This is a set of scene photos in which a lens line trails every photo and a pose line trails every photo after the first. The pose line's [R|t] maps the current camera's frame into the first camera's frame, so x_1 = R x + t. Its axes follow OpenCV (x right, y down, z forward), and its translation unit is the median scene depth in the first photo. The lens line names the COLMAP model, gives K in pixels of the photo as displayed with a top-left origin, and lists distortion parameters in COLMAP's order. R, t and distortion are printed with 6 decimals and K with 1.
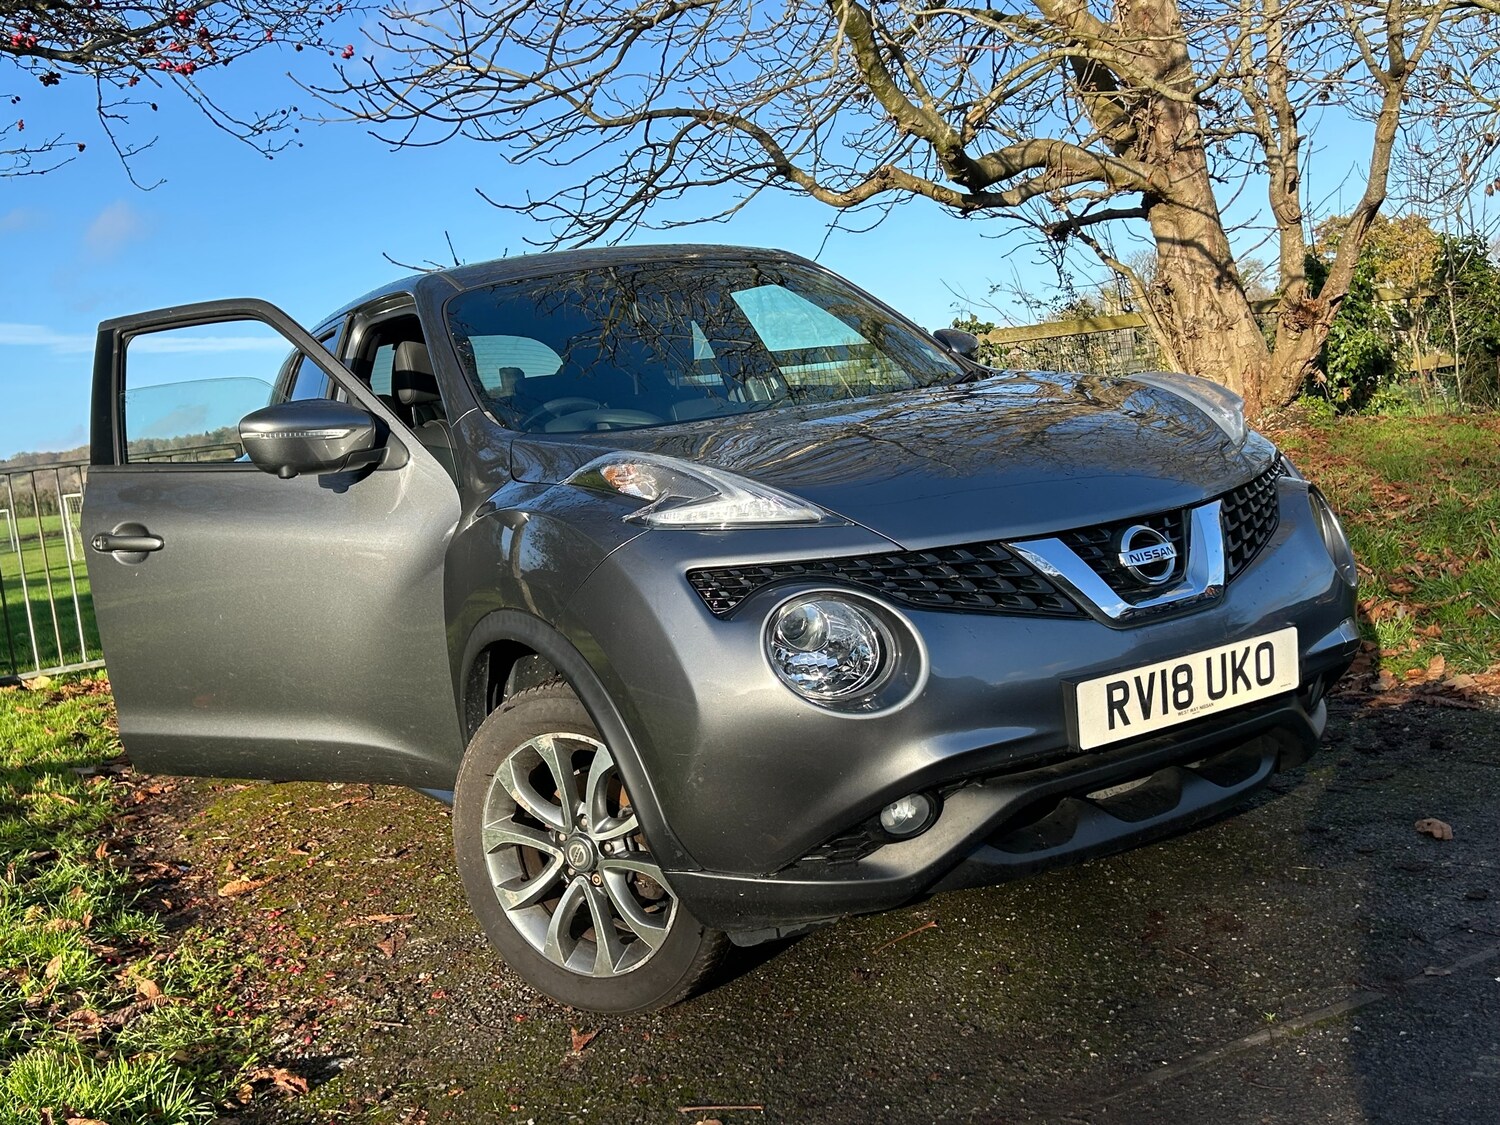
lens RADIAL K [[1534.5, 0, 741.8], [0, 1534.5, 570.3], [0, 0, 1]] dist [0.112146, -0.239535]
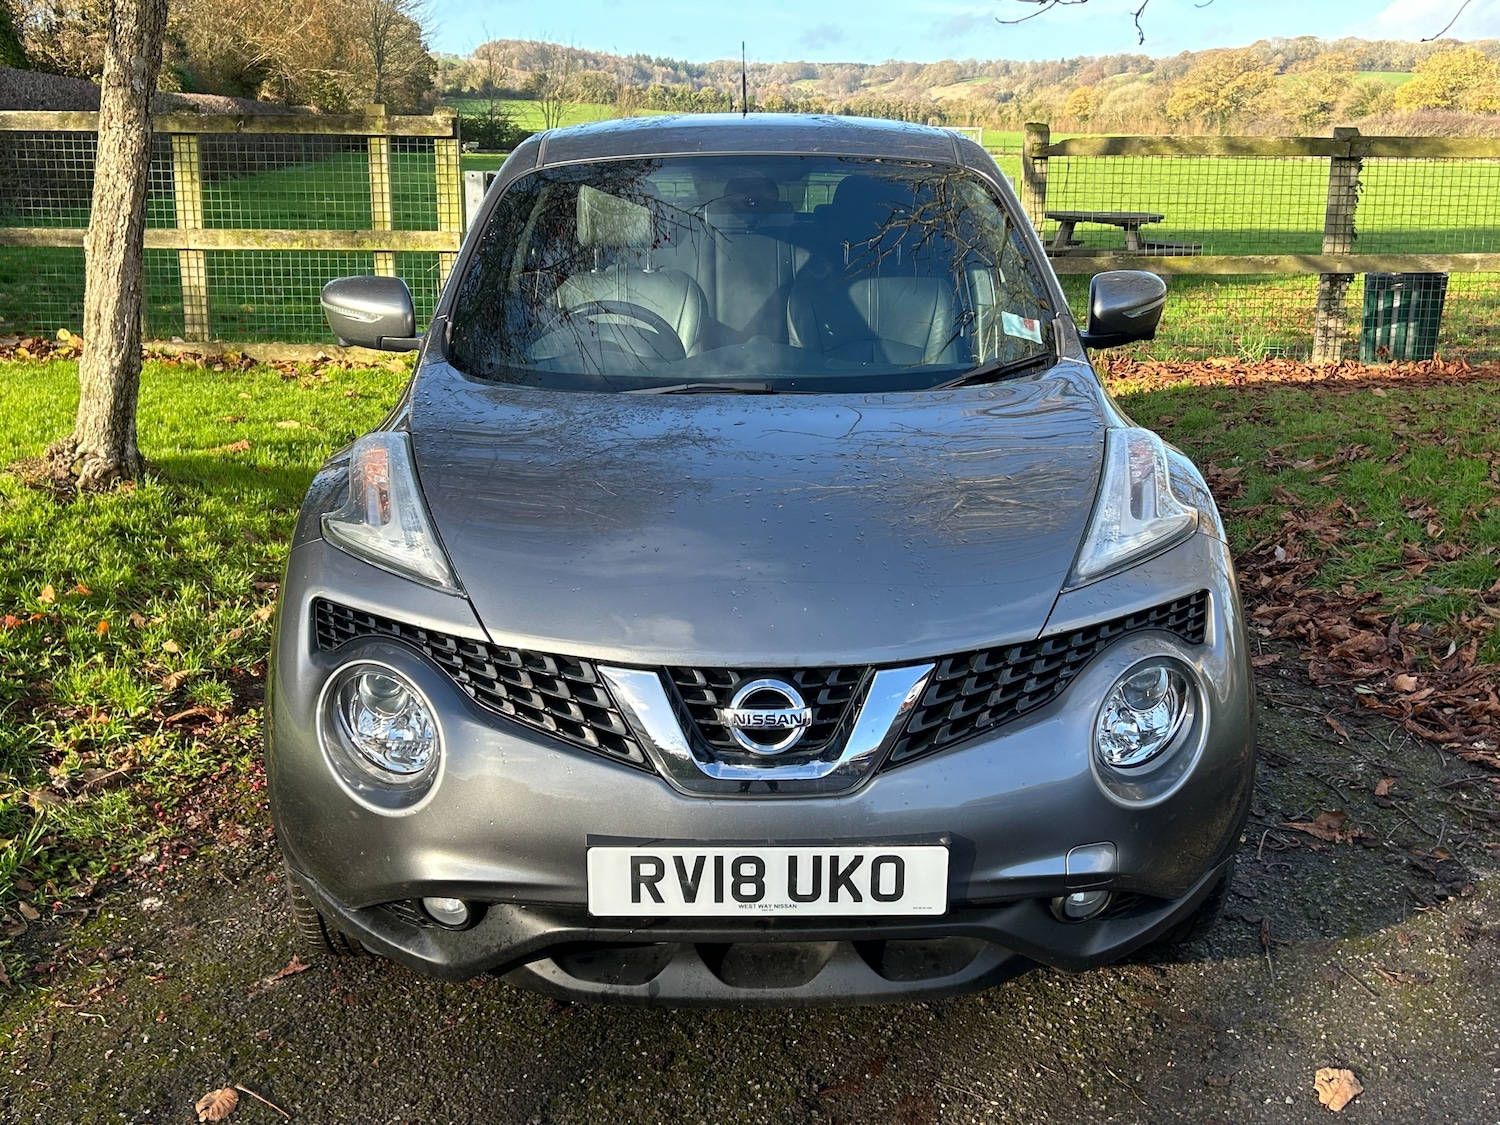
lens RADIAL K [[1575.6, 0, 742.3], [0, 1575.6, 537.0], [0, 0, 1]] dist [0.091047, -0.185210]
pose [[0.857189, 0.254452, -0.447750, 0.612865], [-0.162538, 0.958647, 0.233620, -0.304372], [0.488679, -0.127480, 0.863100, 0.259061]]
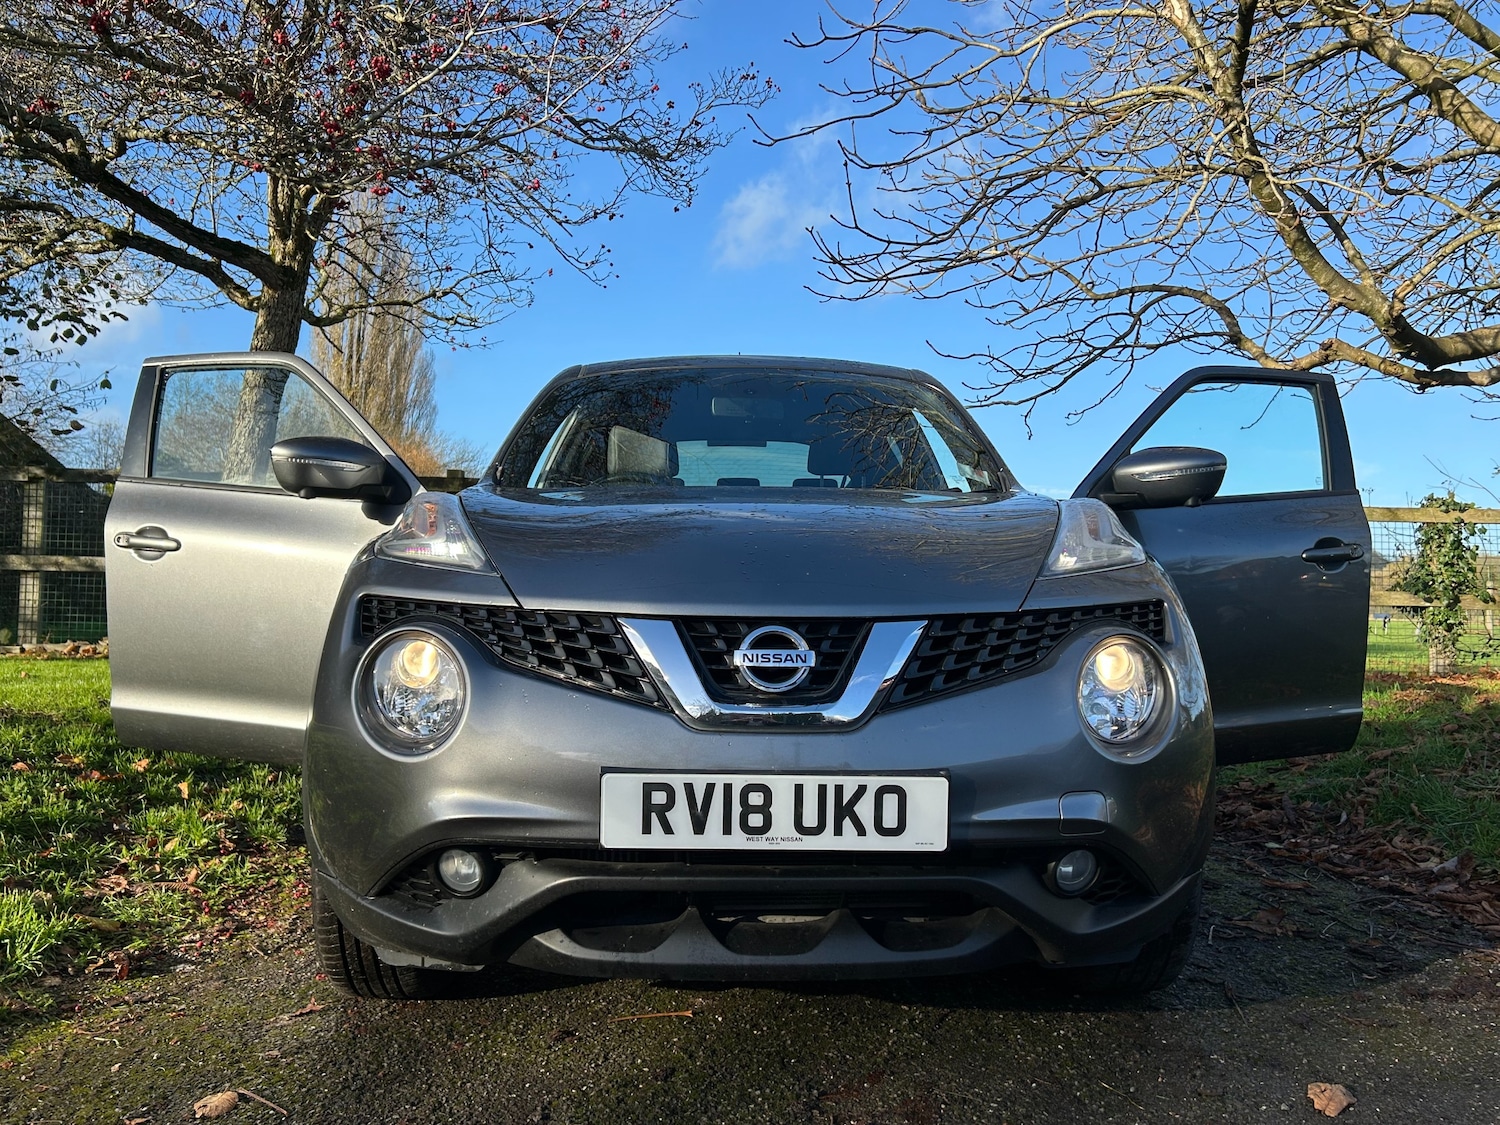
lens RADIAL K [[1208.5, 0, 742.5], [0, 1208.5, 557.5], [0, 0, 1]] dist [0.046489, -0.051829]
pose [[0.862321, 0.131519, -0.488984, 0.585600], [-0.174527, 0.983704, -0.043198, -0.034573], [0.475335, 0.122591, 0.871222, 0.365299]]
